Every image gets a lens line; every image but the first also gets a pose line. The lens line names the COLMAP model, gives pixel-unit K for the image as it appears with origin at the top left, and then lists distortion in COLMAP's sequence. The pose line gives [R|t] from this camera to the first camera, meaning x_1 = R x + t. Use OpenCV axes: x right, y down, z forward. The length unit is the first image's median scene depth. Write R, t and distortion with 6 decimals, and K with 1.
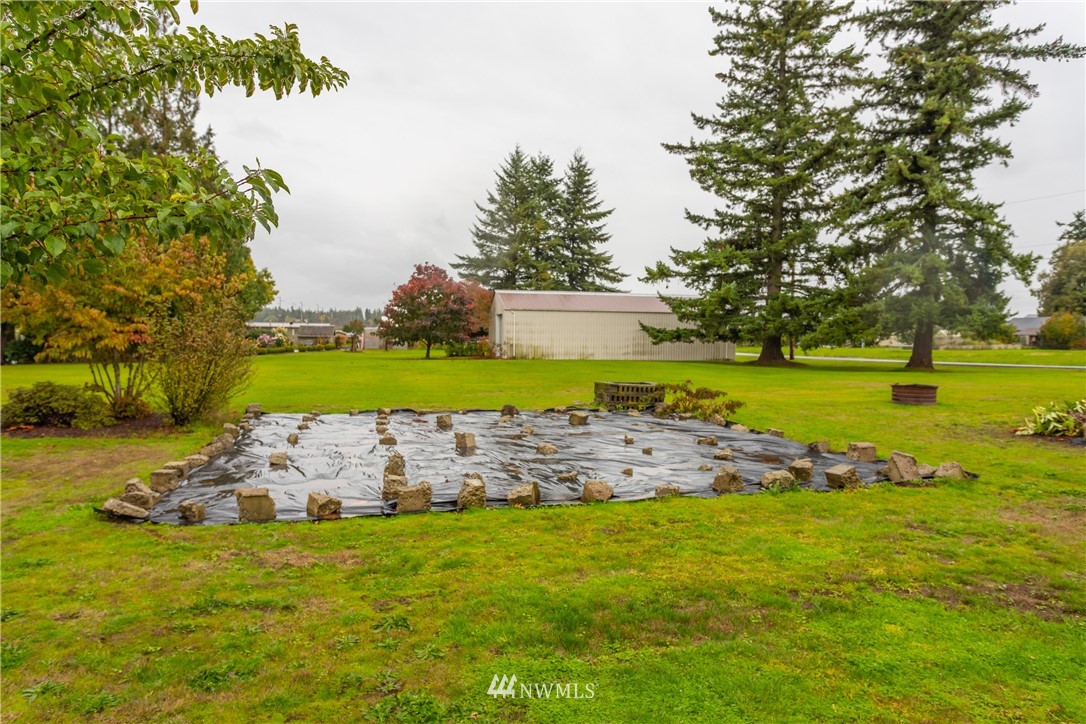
lens RADIAL K [[728.5, 0, 543.0], [0, 728.5, 362.0], [0, 0, 1]] dist [0.002417, 0.004305]
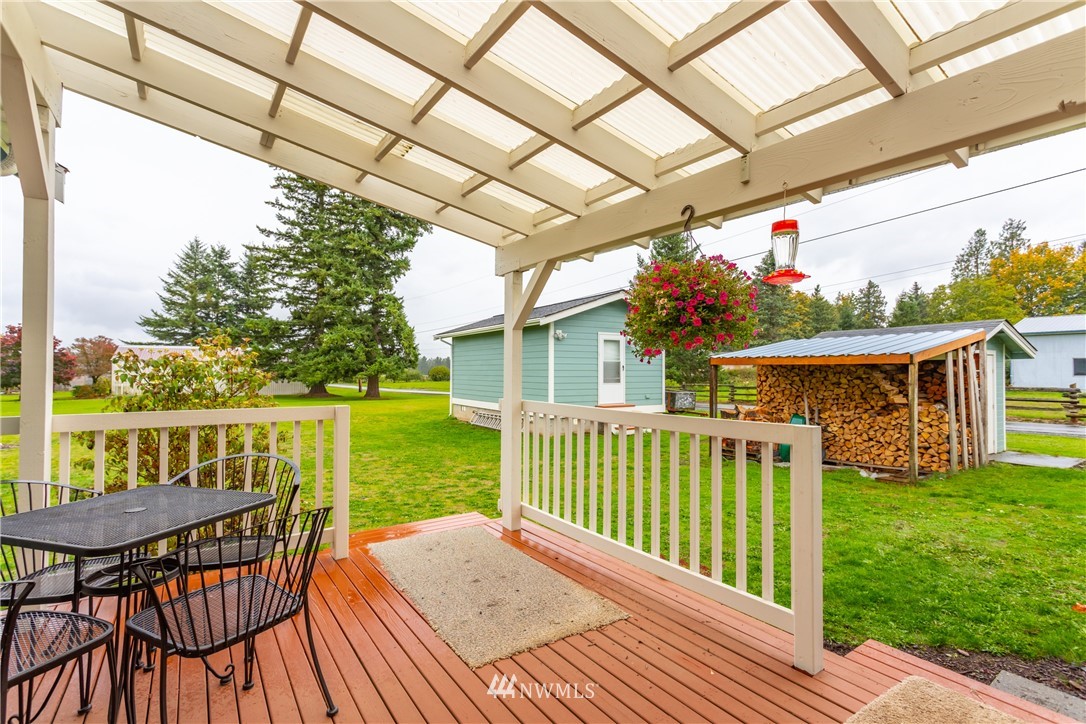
lens RADIAL K [[511.8, 0, 538.2], [0, 511.8, 360.7], [0, 0, 1]] dist [0.005996, 0.000627]
pose [[0.941308, 0.003840, 0.337526, 0.243674], [0.017692, 0.998000, -0.060694, 0.000103], [-0.337084, 0.063103, 0.939357, -0.085031]]
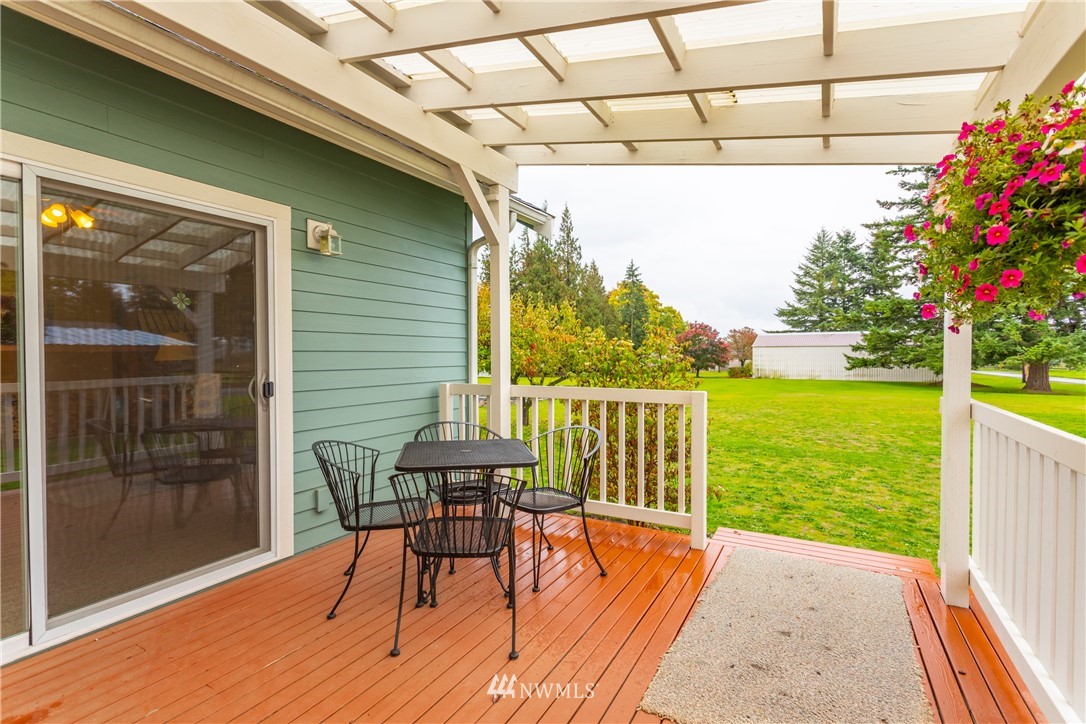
lens RADIAL K [[511.8, 0, 538.2], [0, 511.8, 360.7], [0, 0, 1]] dist [0.005996, 0.000627]
pose [[0.718199, 0.000472, -0.695837, 0.262702], [-0.025545, 0.999344, -0.025688, -0.000114], [0.695368, 0.036225, 0.717740, -0.077308]]
